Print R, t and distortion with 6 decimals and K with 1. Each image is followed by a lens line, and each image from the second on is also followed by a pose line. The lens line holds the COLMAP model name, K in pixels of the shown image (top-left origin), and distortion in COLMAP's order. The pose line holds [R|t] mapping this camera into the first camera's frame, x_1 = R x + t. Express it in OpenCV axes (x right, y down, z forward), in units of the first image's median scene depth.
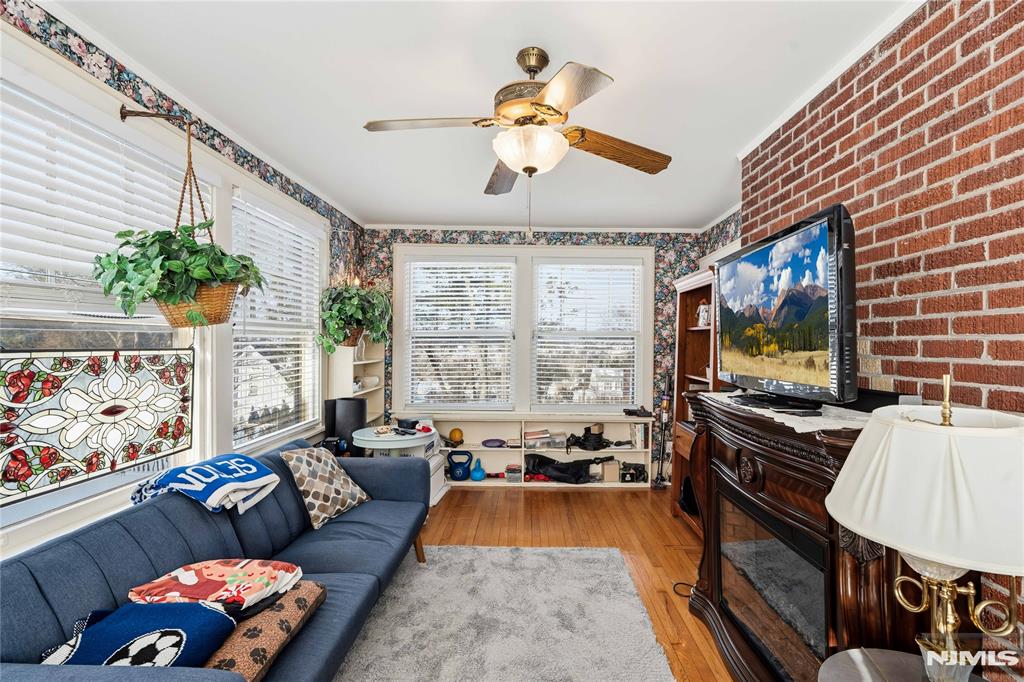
lens RADIAL K [[476.6, 0, 508.1], [0, 476.6, 336.8], [0, 0, 1]] dist [0.068796, 0.000147]
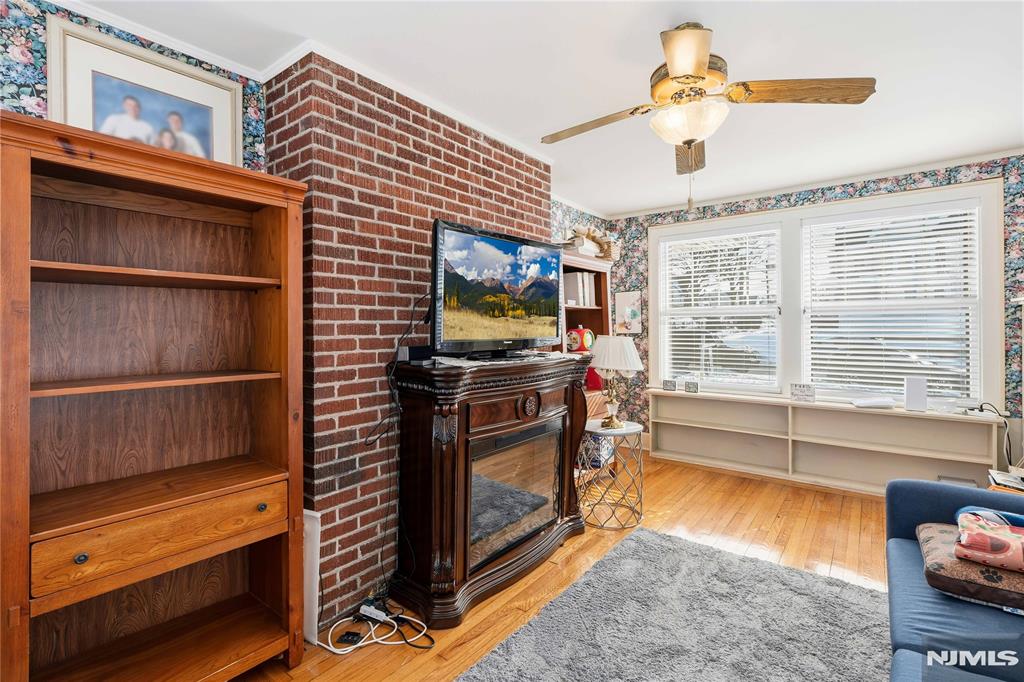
lens RADIAL K [[476.6, 0, 508.1], [0, 476.6, 336.8], [0, 0, 1]] dist [0.068796, 0.000147]
pose [[-0.804899, -0.003196, 0.593404, -0.281397], [0.000481, 0.999982, 0.006037, 0.085258], [-0.593412, 0.005145, -0.804882, 2.160917]]
